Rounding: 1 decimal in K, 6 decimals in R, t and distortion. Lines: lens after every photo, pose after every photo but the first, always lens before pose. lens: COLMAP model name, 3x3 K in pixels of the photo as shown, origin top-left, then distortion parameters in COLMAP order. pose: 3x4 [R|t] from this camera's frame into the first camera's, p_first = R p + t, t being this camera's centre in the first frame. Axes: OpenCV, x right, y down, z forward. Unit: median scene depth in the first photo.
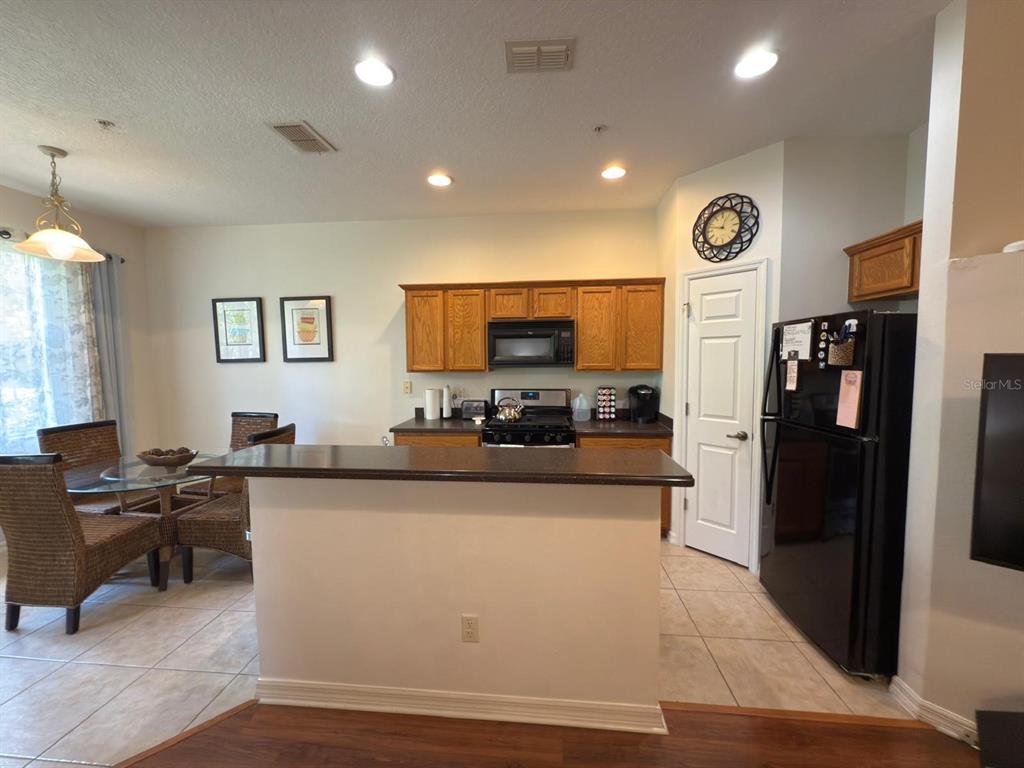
lens RADIAL K [[407.2, 0, 511.6], [0, 407.2, 384.3], [0, 0, 1]] dist [-0.000760, -0.000256]
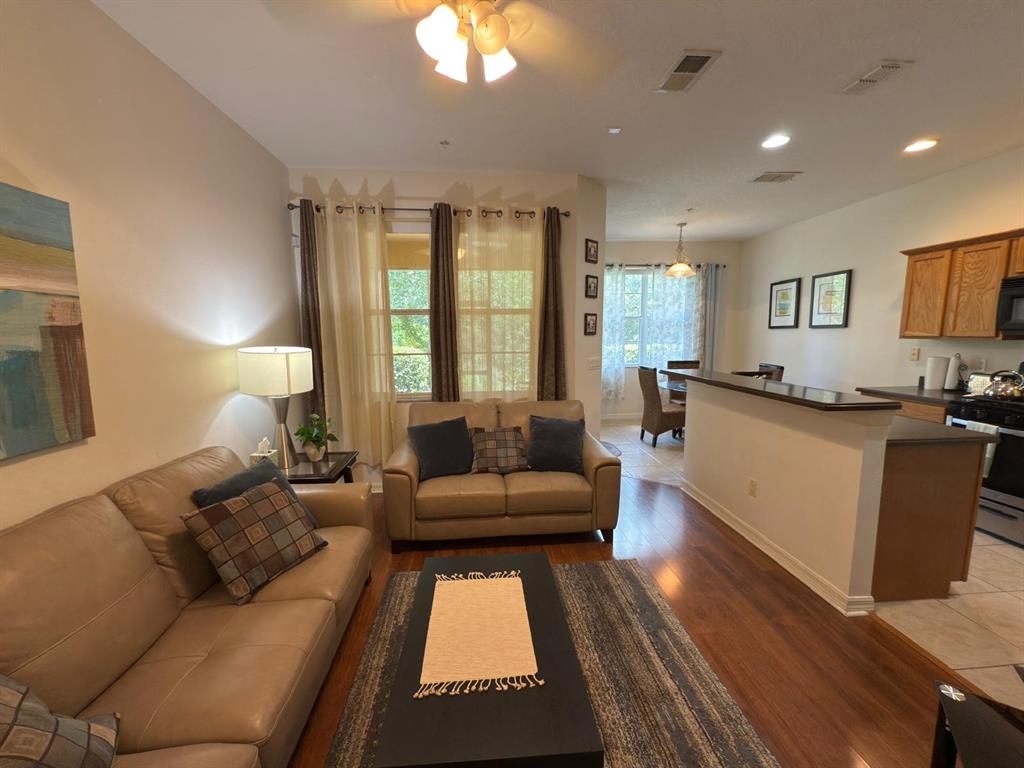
lens RADIAL K [[407.2, 0, 511.6], [0, 407.2, 384.3], [0, 0, 1]] dist [-0.000760, -0.000256]
pose [[0.171925, 0.131433, -0.976303, 0.678825], [-0.057327, 0.990715, 0.123278, 0.017237], [0.983441, 0.034774, 0.177863, -0.147663]]
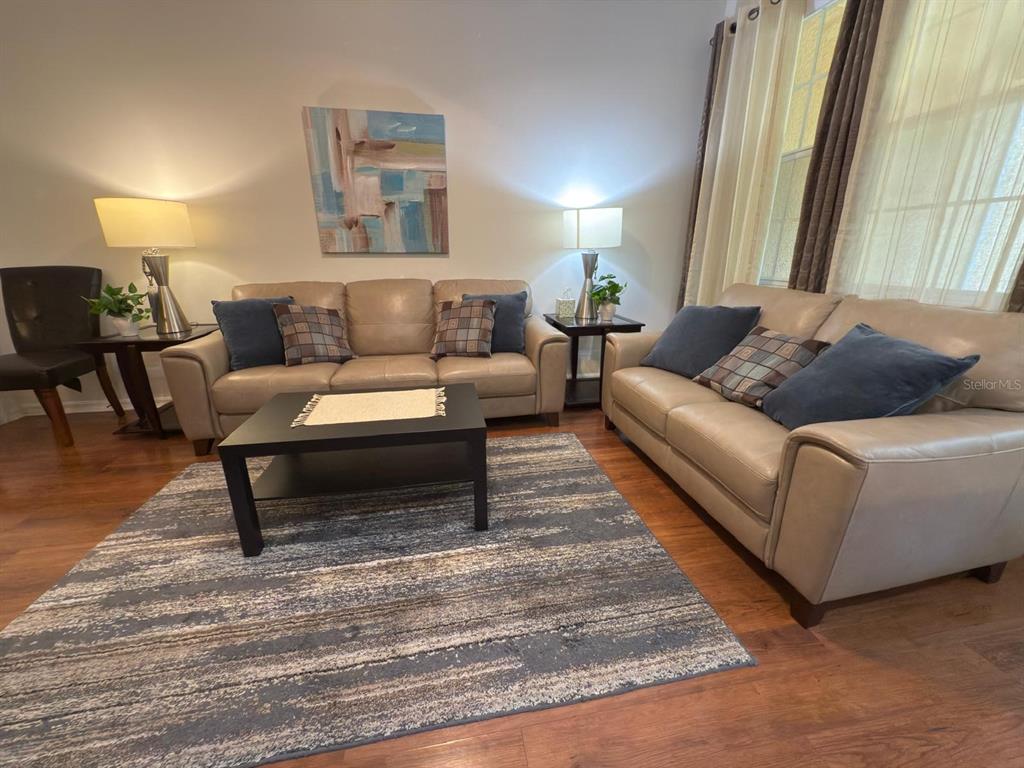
lens RADIAL K [[410.8, 0, 510.8], [0, 410.8, 382.5], [0, 0, 1]] dist [-0.000040, -0.000067]
pose [[-0.962947, 0.091004, -0.253873, 0.240330], [-0.007284, 0.932228, 0.361798, 0.105610], [0.269593, 0.350241, -0.897023, 0.422205]]
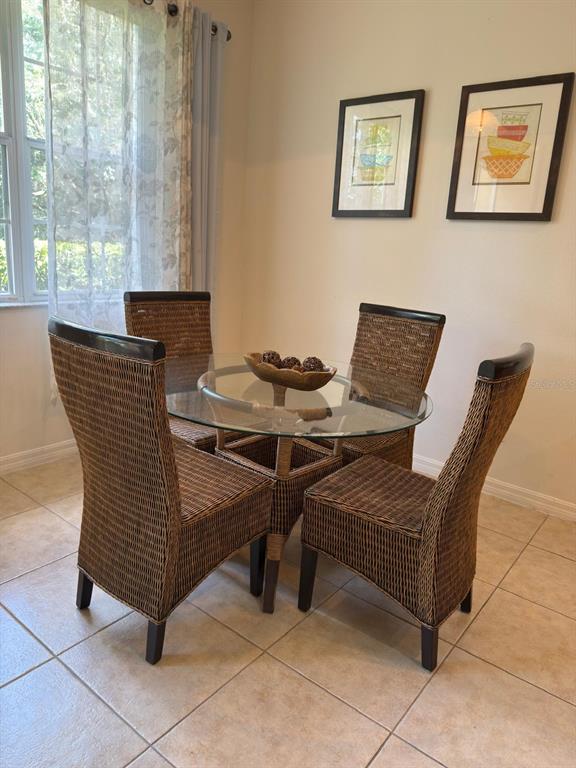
lens RADIAL K [[552.3, 0, 289.2], [0, 552.3, 385.6], [0, 0, 1]] dist [0.057589, -0.093895]
pose [[0.839223, 0.196897, -0.506890, -0.415016], [-0.112385, 0.974822, 0.192593, 0.050877], [0.532048, -0.104662, 0.840221, 0.337468]]
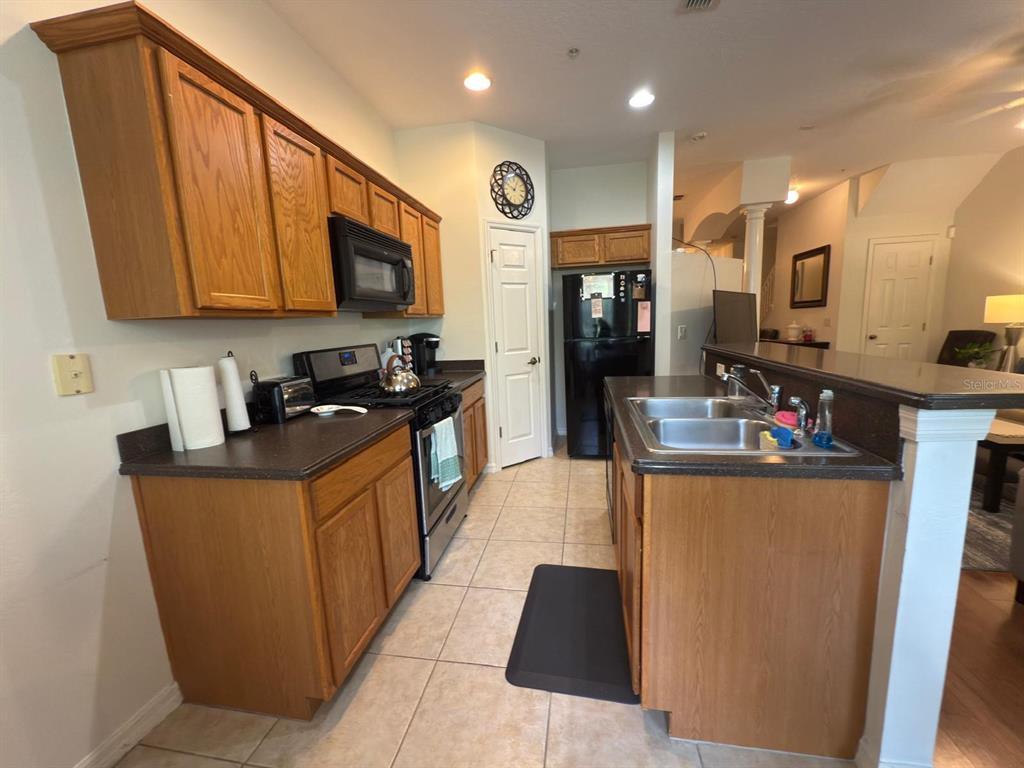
lens RADIAL K [[408.5, 0, 512.1], [0, 408.5, 383.1], [0, 0, 1]] dist [-0.000367, 0.000242]
pose [[0.078799, -0.144611, 0.986346, -0.659434], [0.106203, 0.985010, 0.135931, 0.009237], [-0.991217, 0.094041, 0.092976, 0.838283]]
